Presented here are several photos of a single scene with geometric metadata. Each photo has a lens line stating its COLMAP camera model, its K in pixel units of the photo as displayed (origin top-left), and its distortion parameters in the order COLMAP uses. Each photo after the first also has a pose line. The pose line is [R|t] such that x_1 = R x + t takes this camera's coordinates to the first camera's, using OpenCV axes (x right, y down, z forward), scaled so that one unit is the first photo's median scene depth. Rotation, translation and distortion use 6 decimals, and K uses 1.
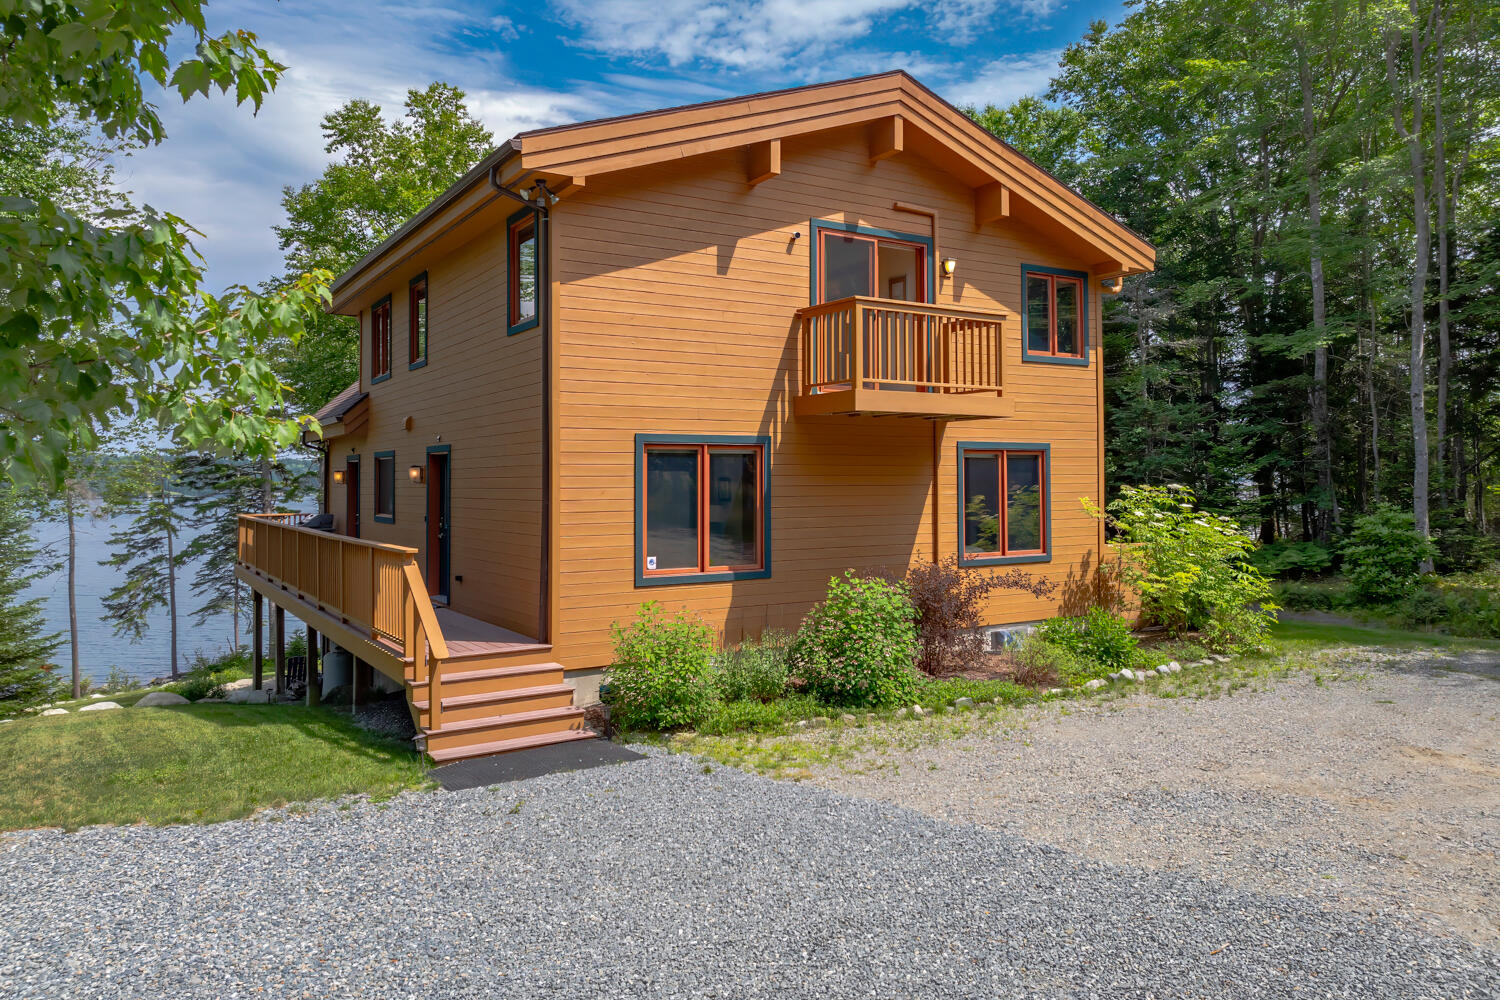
lens RADIAL K [[1044.0, 0, 763.3], [0, 1044.0, 461.0], [0, 0, 1]] dist [-0.009242, 0.007407]
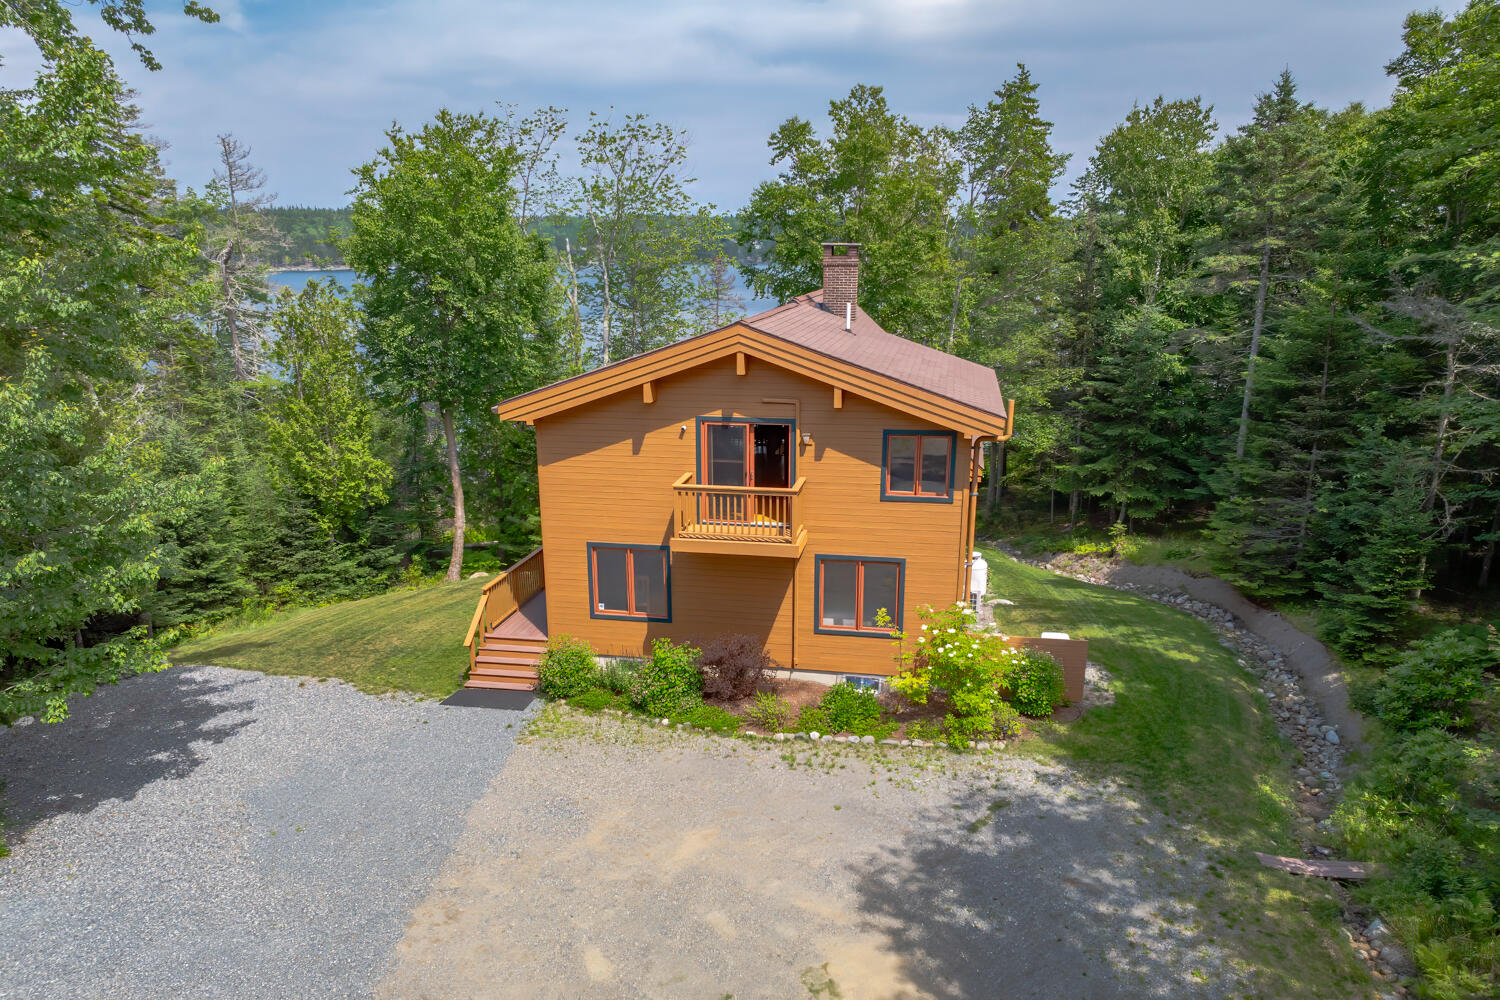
lens RADIAL K [[1044.0, 0, 764.2], [0, 1044.0, 555.0], [0, 0, 1]] dist [-0.009242, 0.007407]
pose [[0.733609, 0.201122, -0.649129, 1.230914], [0.008733, 0.952333, 0.304935, -0.528449], [0.679516, -0.229371, 0.696884, -0.094271]]
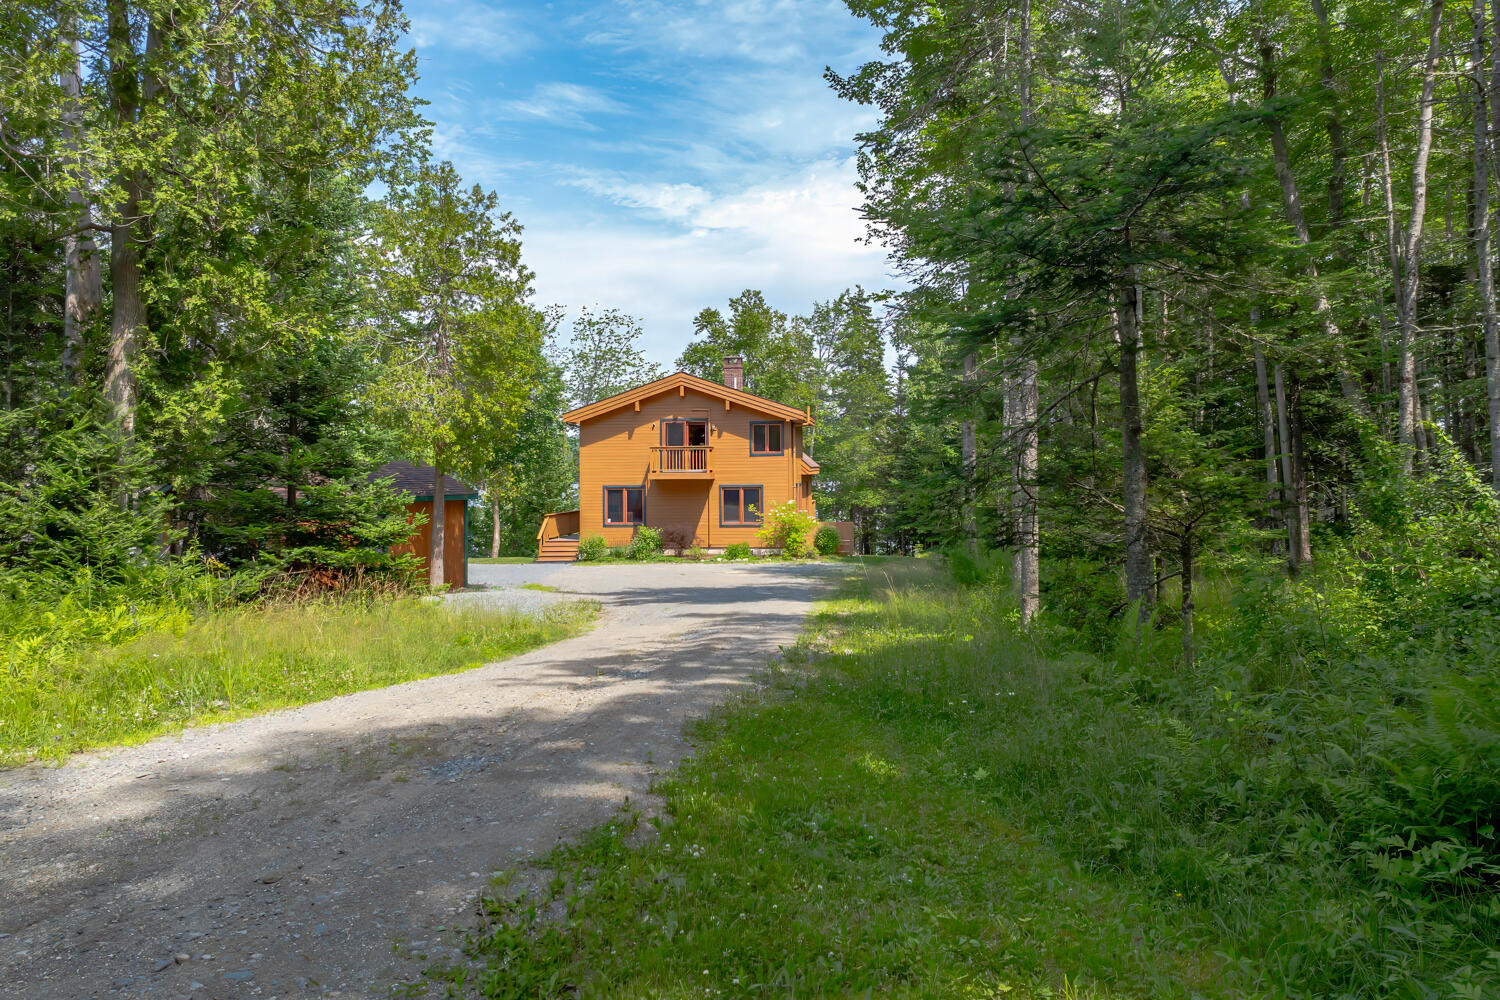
lens RADIAL K [[1044.0, 0, 772.5], [0, 1044.0, 449.4], [0, 0, 1]] dist [-0.009242, 0.007407]
pose [[0.785740, -0.010076, -0.618474, 2.425820], [0.015750, 0.999869, 0.003720, -0.145664], [0.618356, -0.012664, 0.785796, -1.413403]]
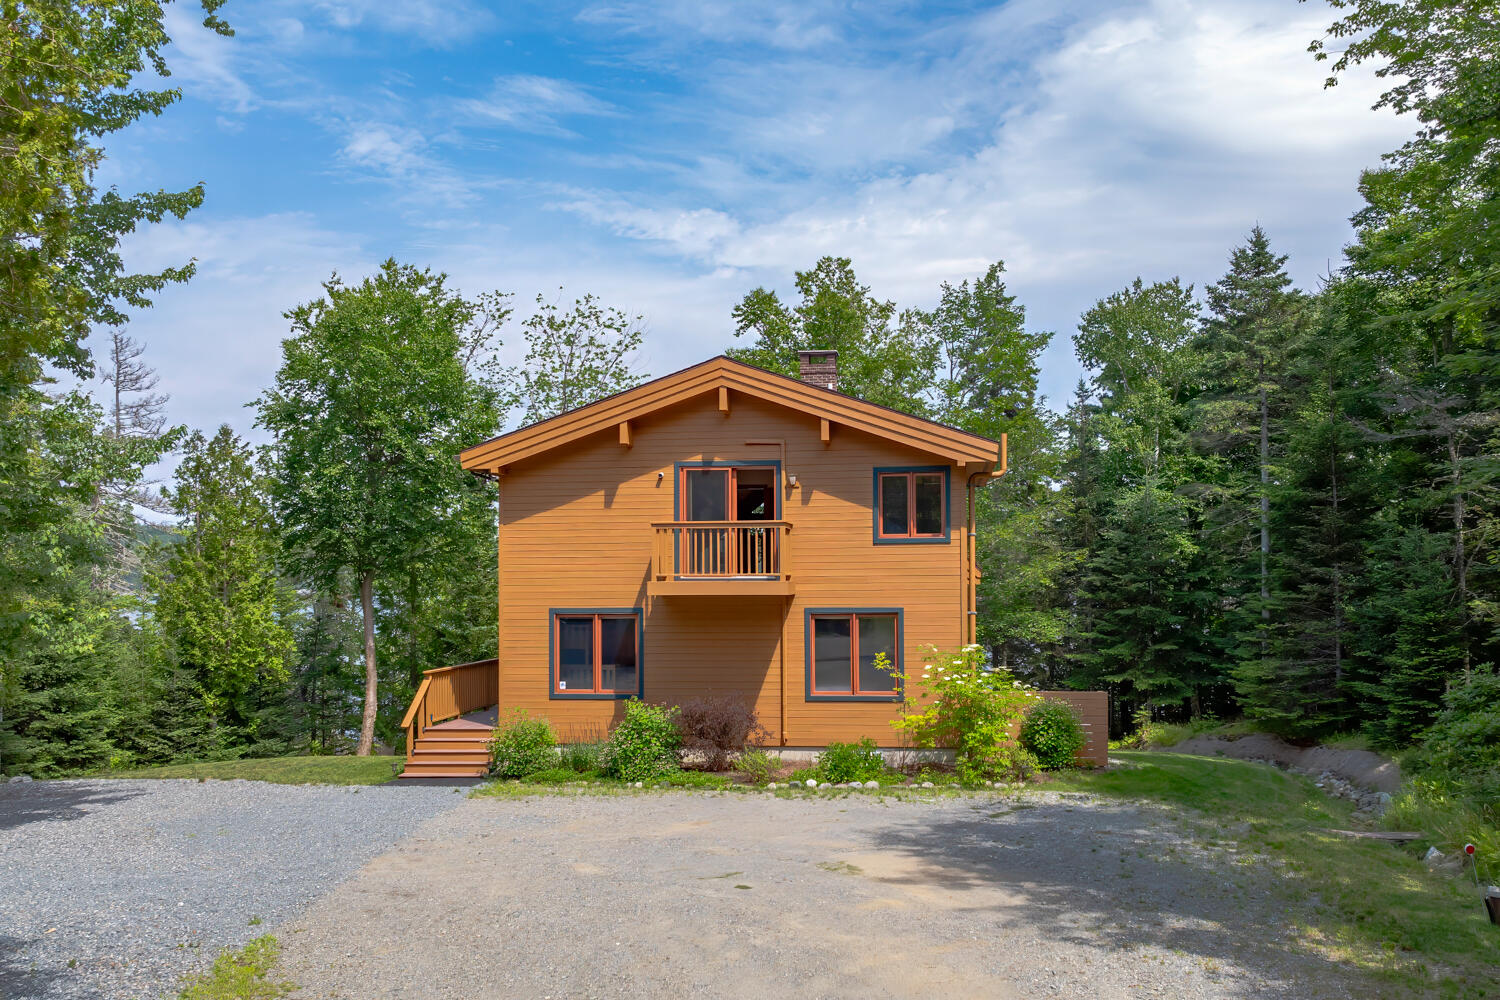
lens RADIAL K [[1305.4, 0, 799.8], [0, 1305.4, 545.0], [0, 0, 1]] dist [0.003640, -0.009838]
pose [[0.778657, -0.011114, -0.627352, 1.397200], [0.014489, 0.999895, 0.000269, -0.113383], [0.627283, -0.009299, 0.778736, -0.361612]]
